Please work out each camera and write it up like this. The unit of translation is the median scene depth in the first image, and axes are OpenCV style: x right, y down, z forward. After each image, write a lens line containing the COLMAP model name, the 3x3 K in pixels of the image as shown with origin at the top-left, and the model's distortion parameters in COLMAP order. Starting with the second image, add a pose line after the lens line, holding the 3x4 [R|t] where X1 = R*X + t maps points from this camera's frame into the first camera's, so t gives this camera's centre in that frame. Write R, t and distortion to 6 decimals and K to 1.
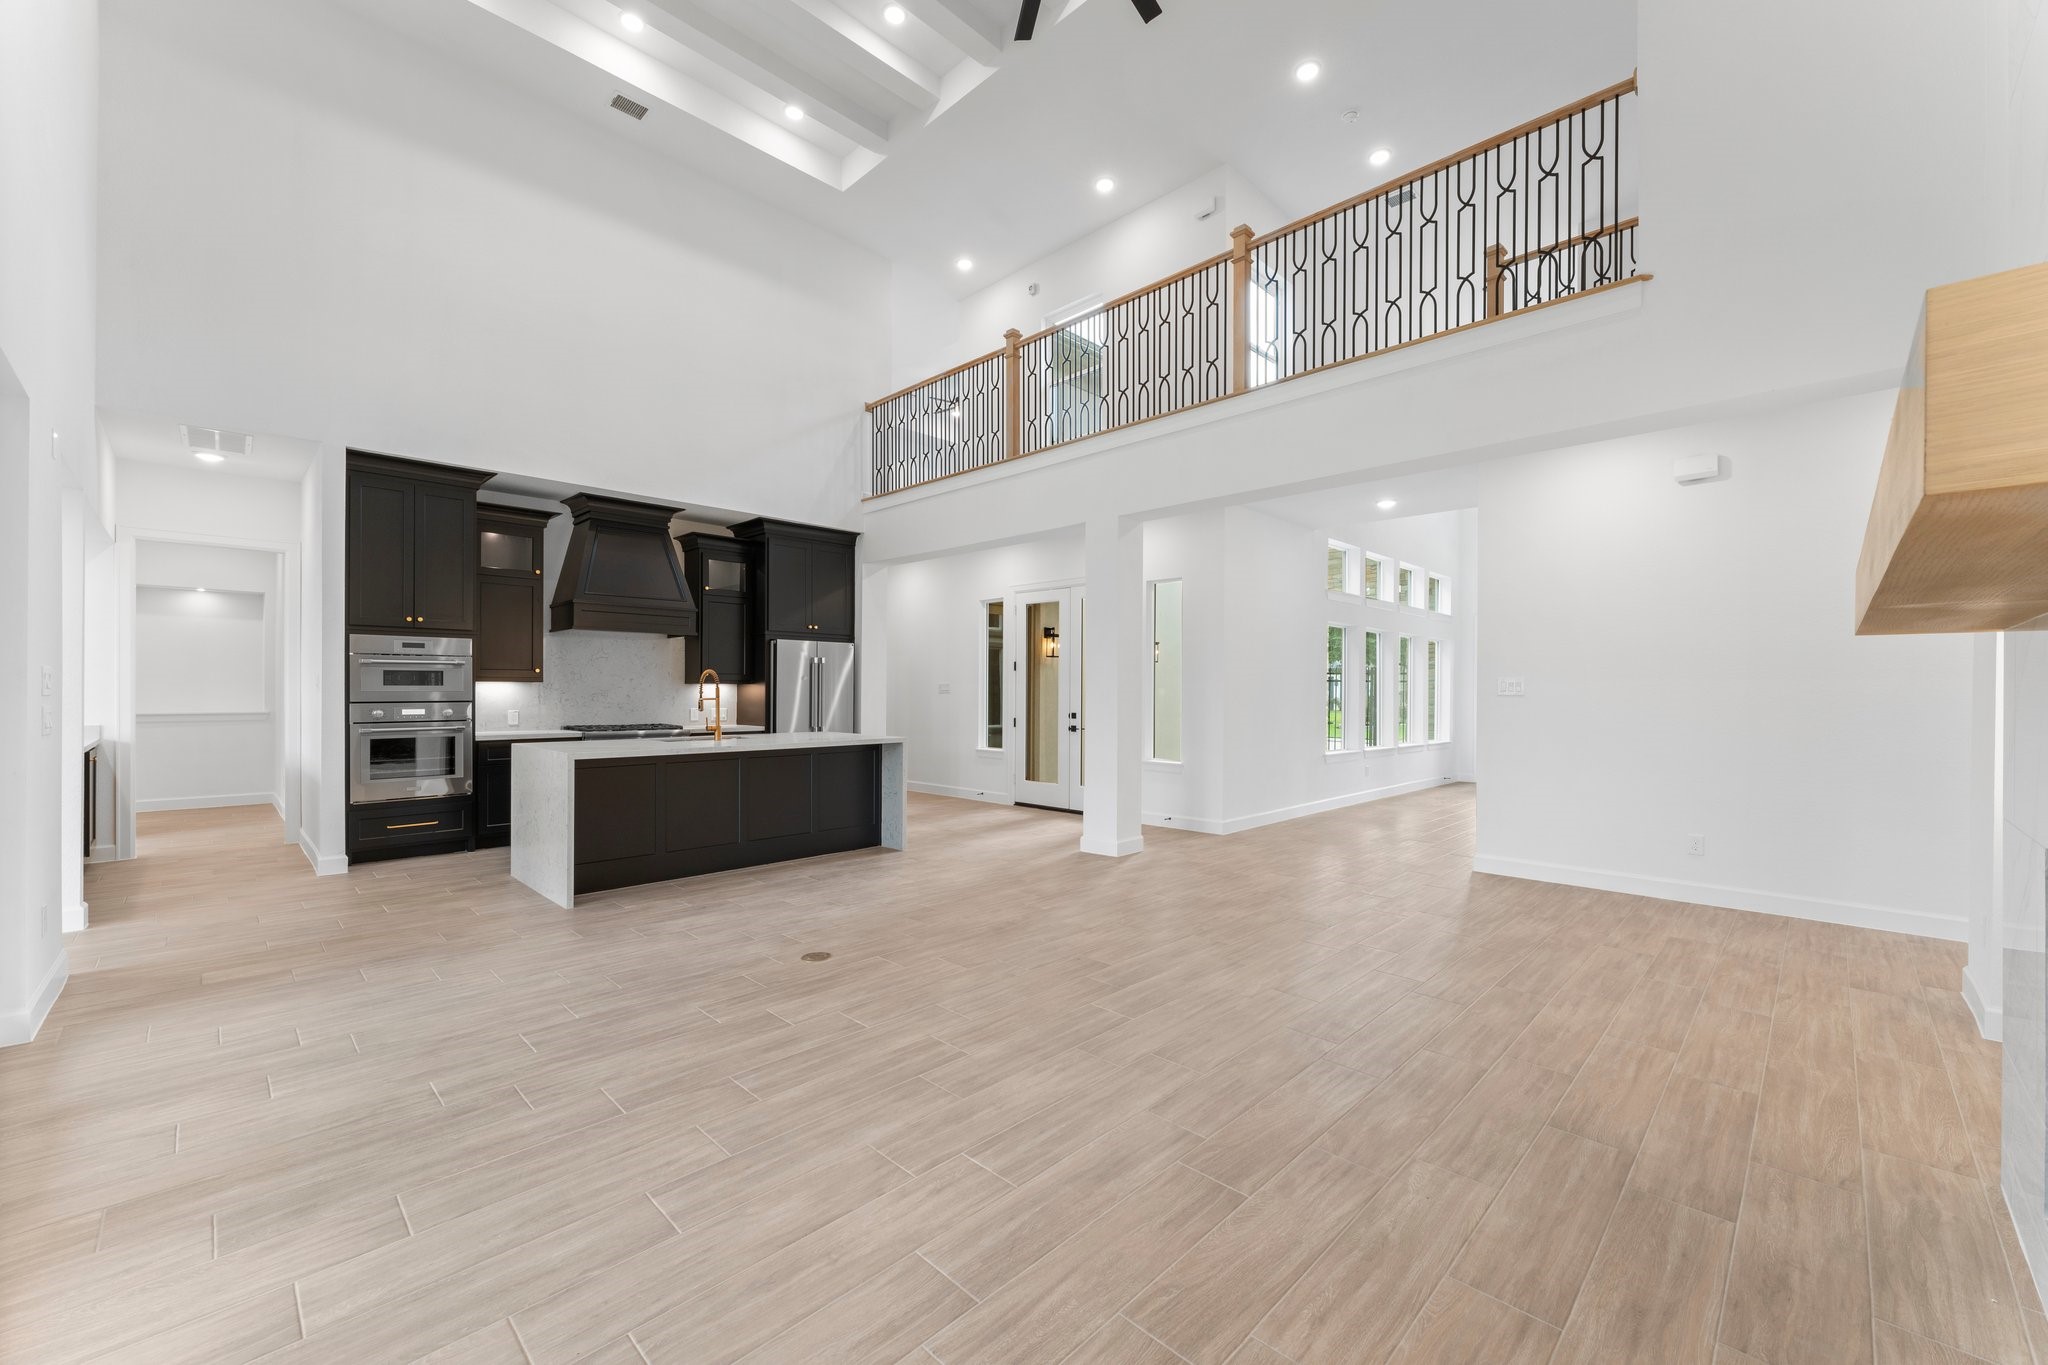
lens RADIAL K [[813.7, 0, 1022.2], [0, 813.7, 689.0], [0, 0, 1]] dist [0.001889, -0.000102]
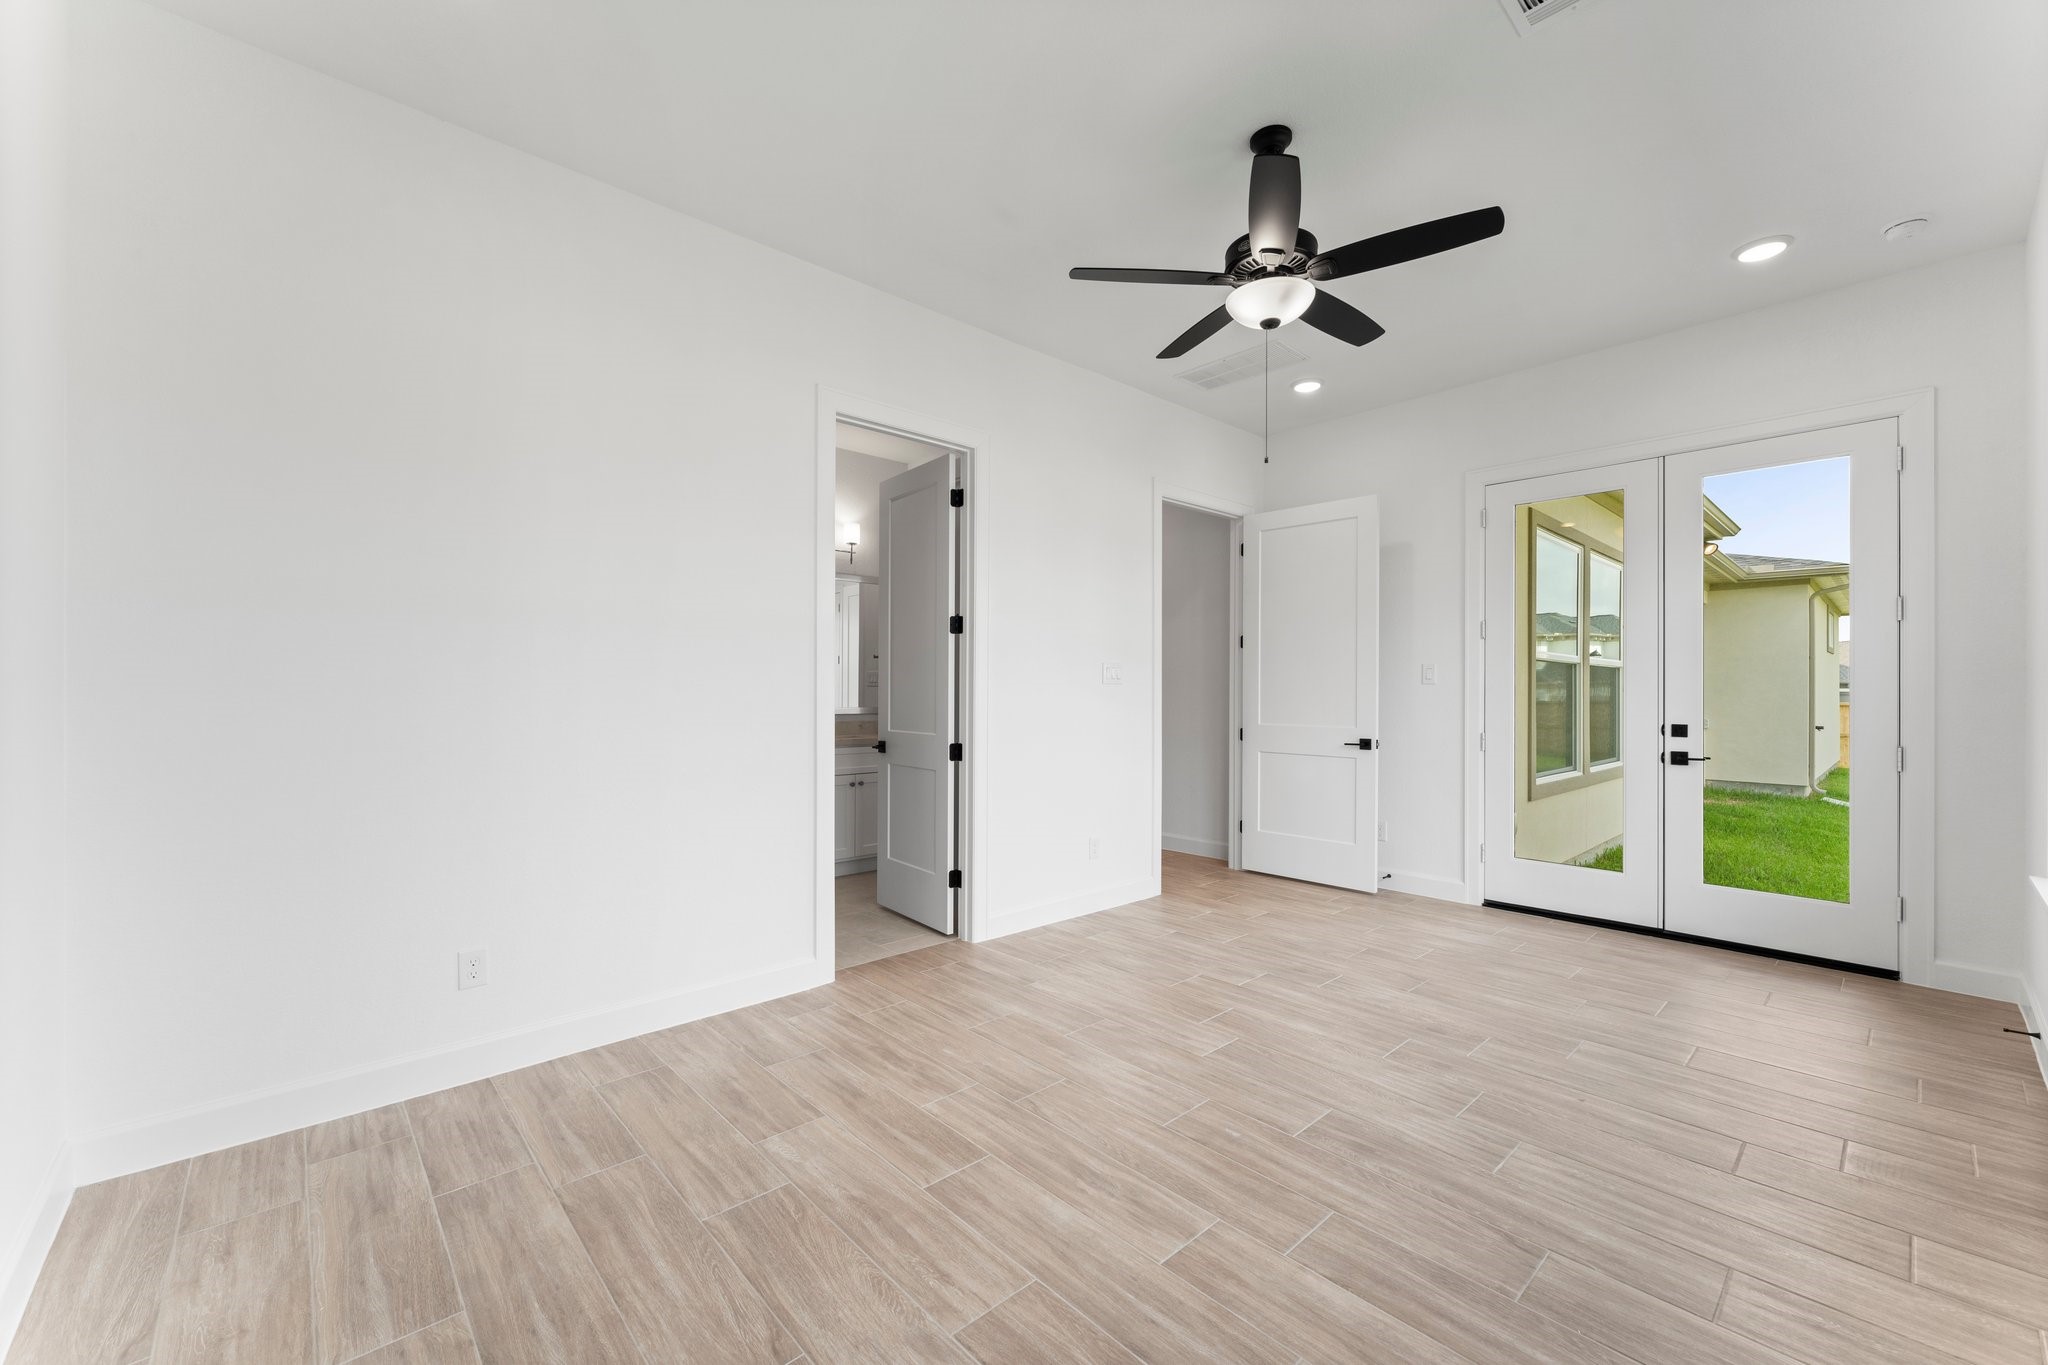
lens RADIAL K [[813.7, 0, 1021.1], [0, 813.7, 694.3], [0, 0, 1]] dist [0.001889, -0.000102]
pose [[-0.055026, -0.006359, -0.998465, 1.515663], [-0.001404, 0.999979, -0.006291, 0.035231], [0.998484, 0.001056, -0.055034, 1.603339]]
